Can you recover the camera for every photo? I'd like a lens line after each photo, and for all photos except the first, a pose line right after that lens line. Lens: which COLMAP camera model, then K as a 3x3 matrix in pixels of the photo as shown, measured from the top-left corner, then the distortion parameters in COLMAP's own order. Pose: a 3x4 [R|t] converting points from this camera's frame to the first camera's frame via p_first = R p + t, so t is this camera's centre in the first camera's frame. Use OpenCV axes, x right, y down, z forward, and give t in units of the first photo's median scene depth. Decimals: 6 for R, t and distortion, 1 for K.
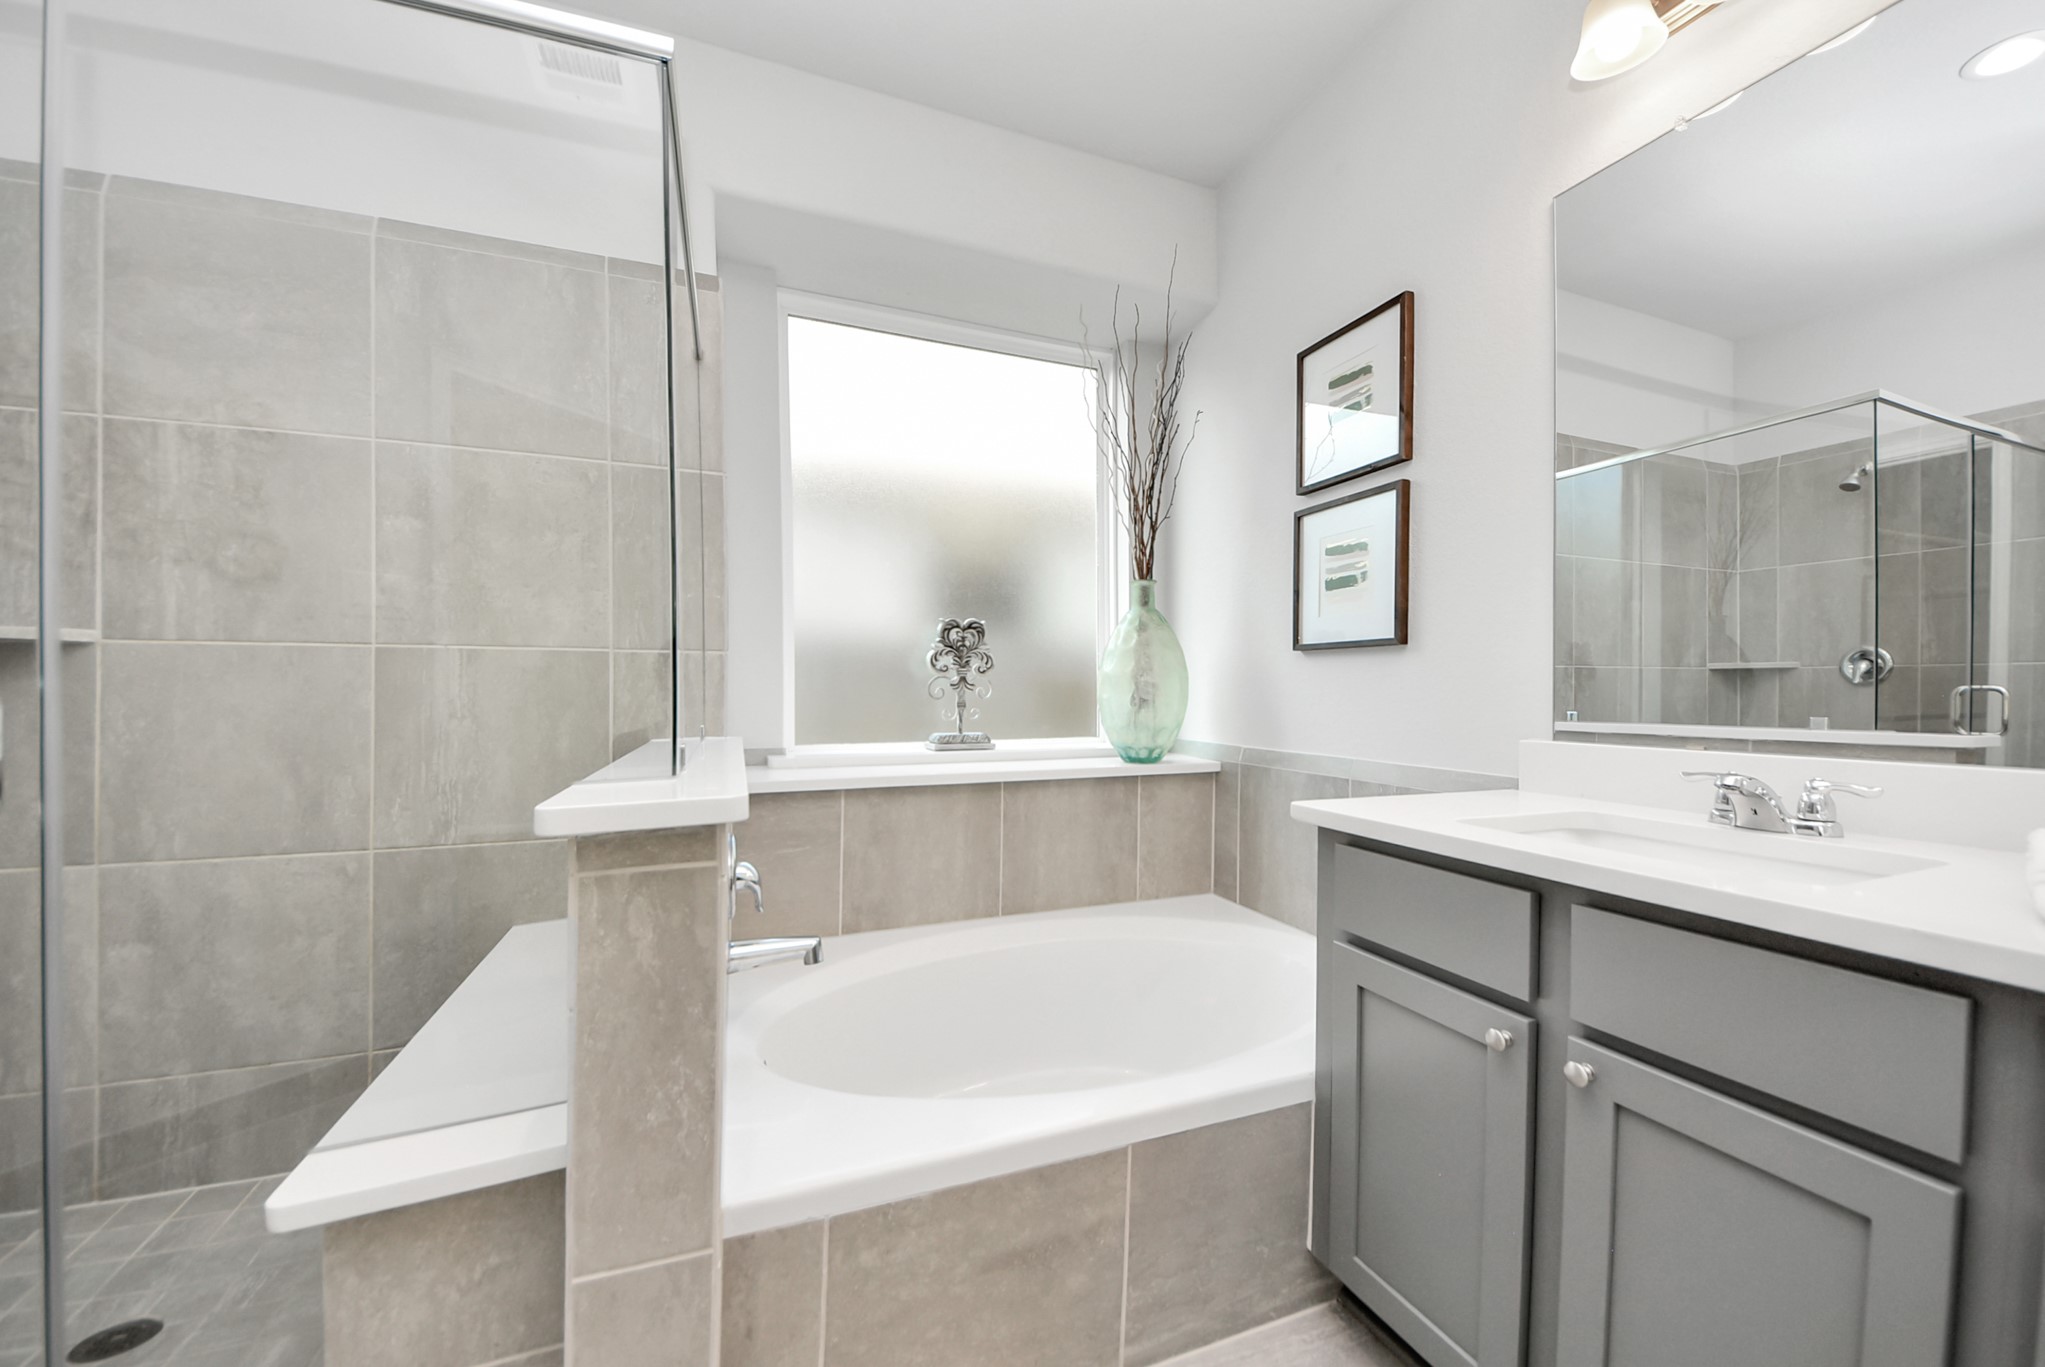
lens RADIAL K [[756.8, 0, 1032.0], [0, 756.8, 698.0], [0, 0, 1]] dist [0.025109, -0.019830]
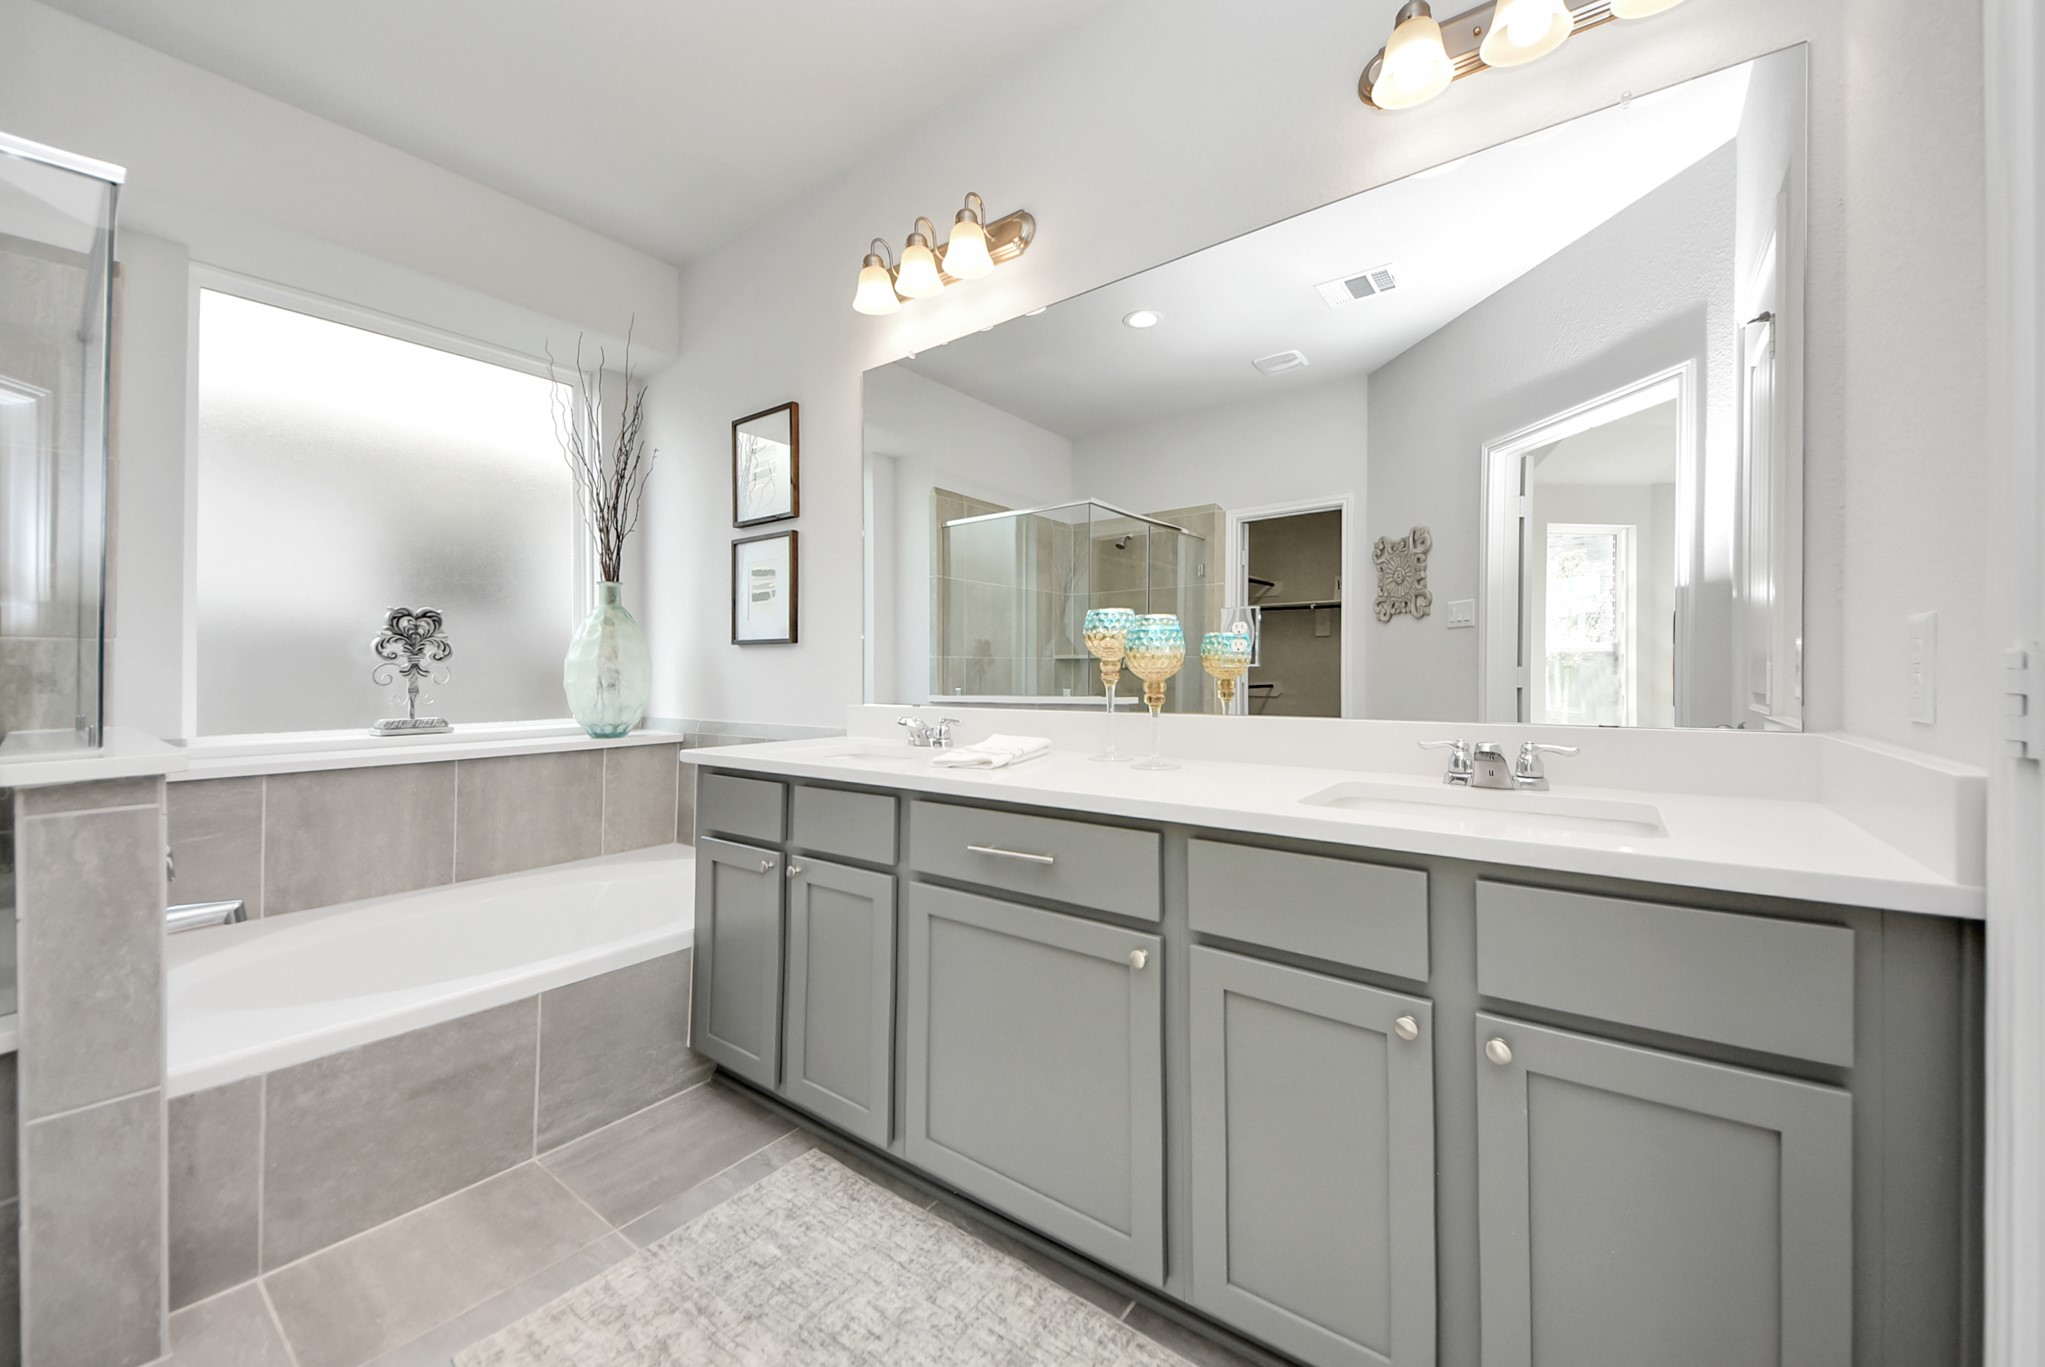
lens RADIAL K [[781.4, 0, 1027.8], [0, 781.4, 671.3], [0, 0, 1]] dist [0.028974, -0.019047]
pose [[0.855928, -0.004073, 0.517079, 0.080407], [0.011420, 0.999874, -0.011028, 0.004353], [-0.516969, 0.015345, 0.855866, -0.427129]]
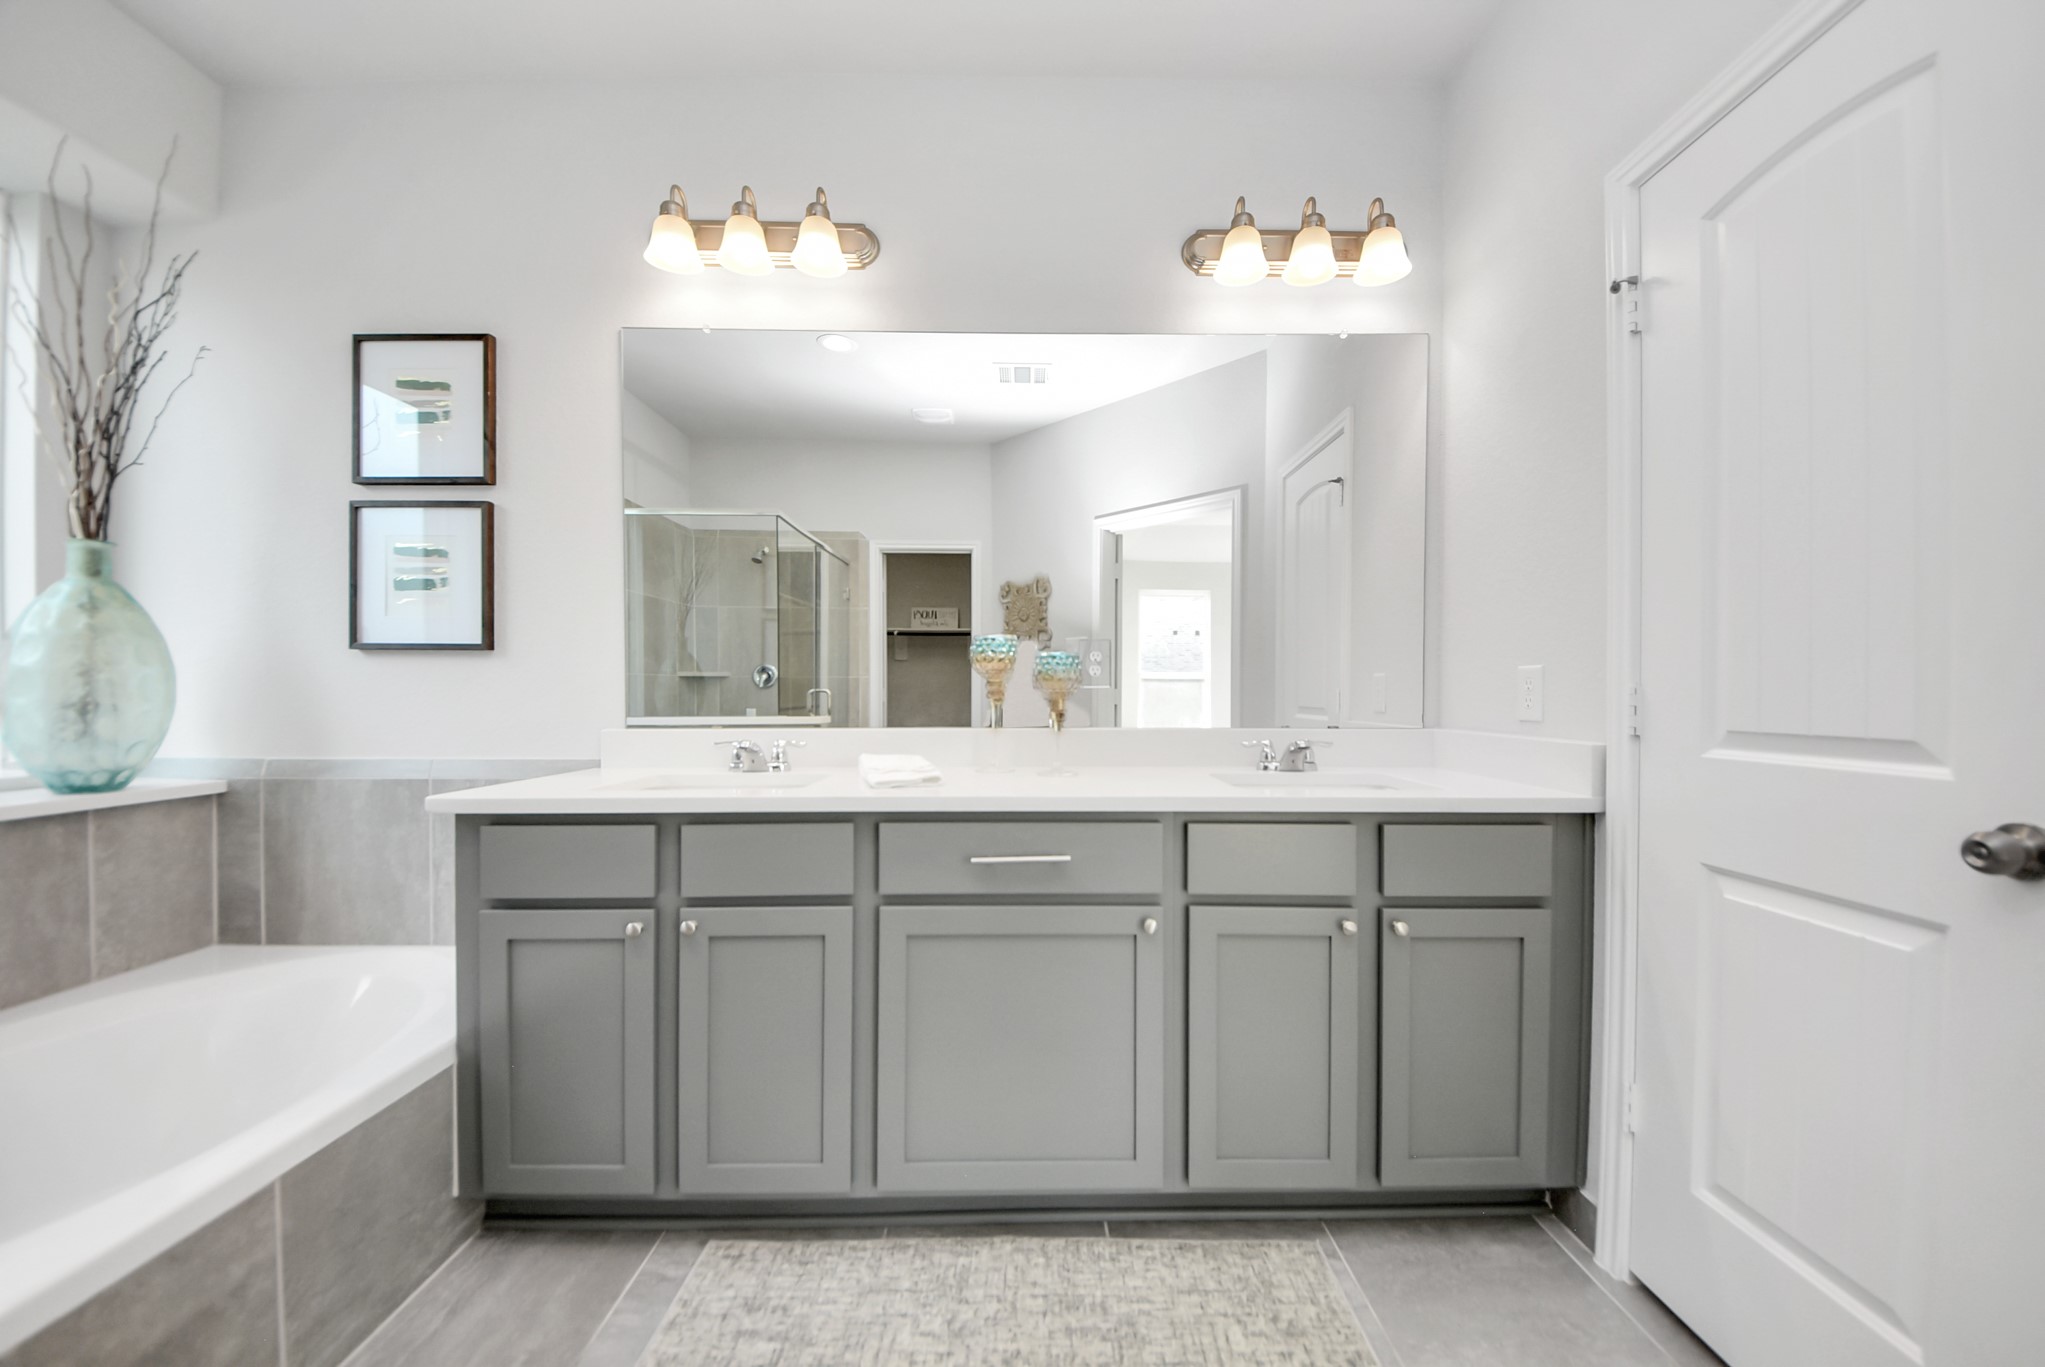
lens RADIAL K [[756.8, 0, 1032.0], [0, 756.8, 698.0], [0, 0, 1]] dist [0.025109, -0.019830]
pose [[0.360882, -0.007813, 0.932579, -0.226057], [0.009960, 0.999940, 0.004523, 0.001347], [-0.932558, 0.007656, 0.360938, -0.115566]]
